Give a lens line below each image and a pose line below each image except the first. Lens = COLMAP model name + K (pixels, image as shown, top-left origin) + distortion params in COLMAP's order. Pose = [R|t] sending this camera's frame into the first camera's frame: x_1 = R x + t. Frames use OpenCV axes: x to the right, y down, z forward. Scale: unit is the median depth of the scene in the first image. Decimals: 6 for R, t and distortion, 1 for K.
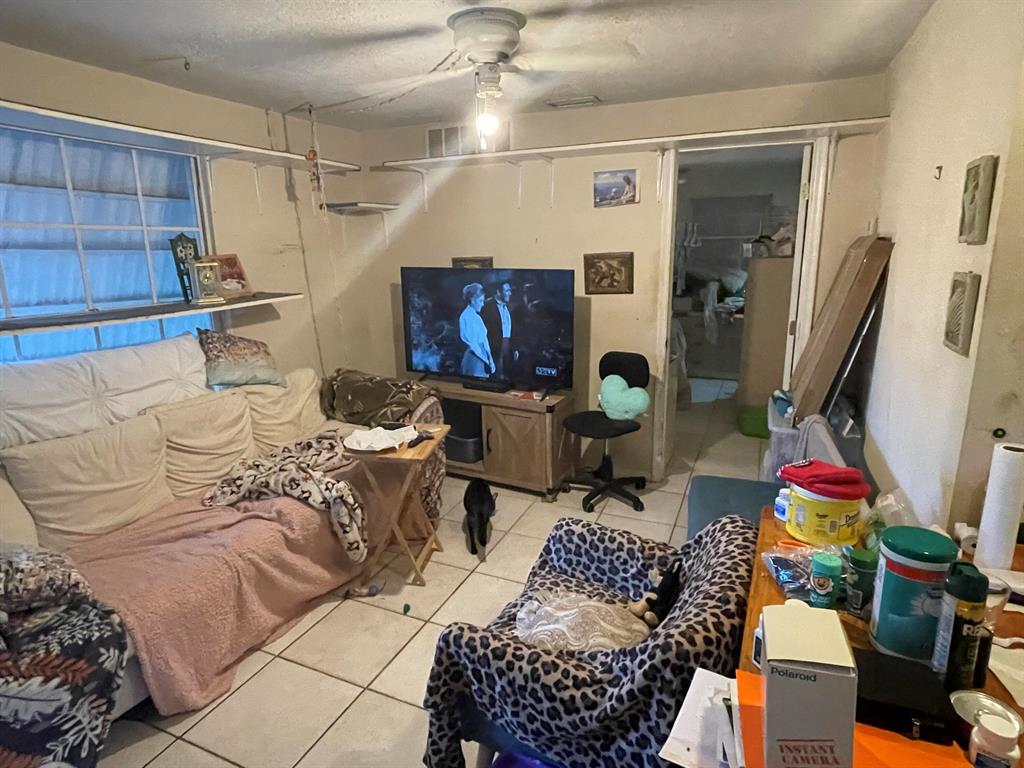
lens RADIAL K [[576.7, 0, 511.4], [0, 576.7, 383.6], [0, 0, 1]] dist [-0.001955, -0.000633]
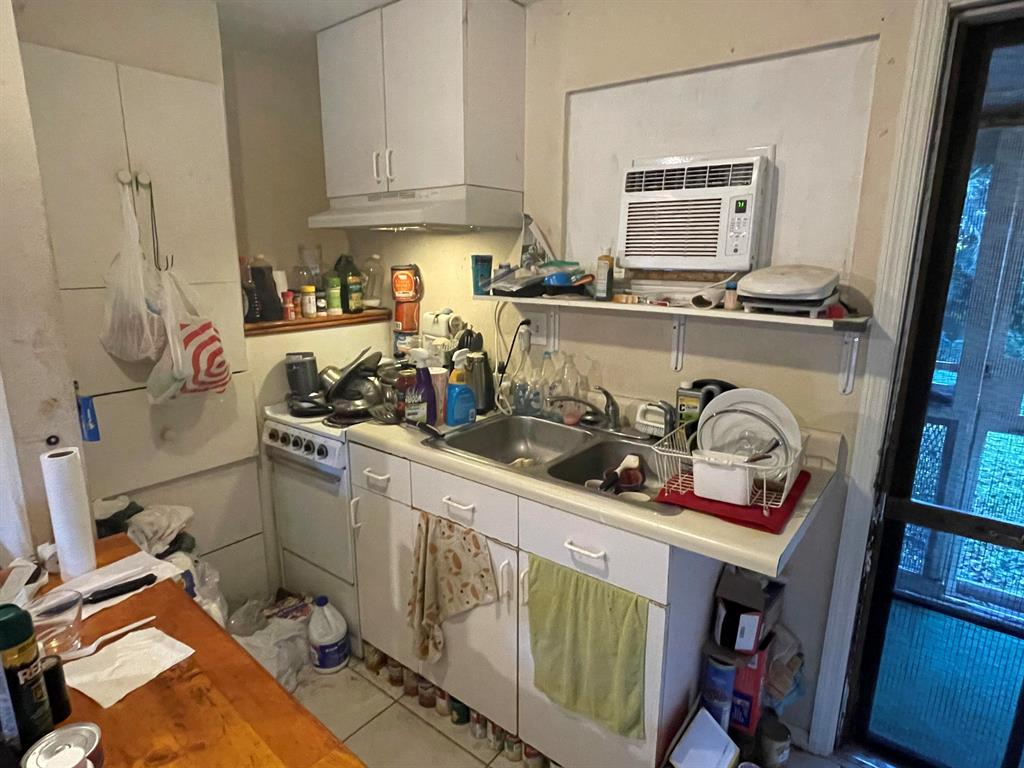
lens RADIAL K [[576.7, 0, 511.6], [0, 576.7, 383.0], [0, 0, 1]] dist [-0.001955, -0.000633]
pose [[0.251033, -0.202834, 0.946489, 0.194163], [0.207613, 0.966326, 0.152021, 0.007316], [-0.945452, 0.158341, 0.284691, -0.039096]]
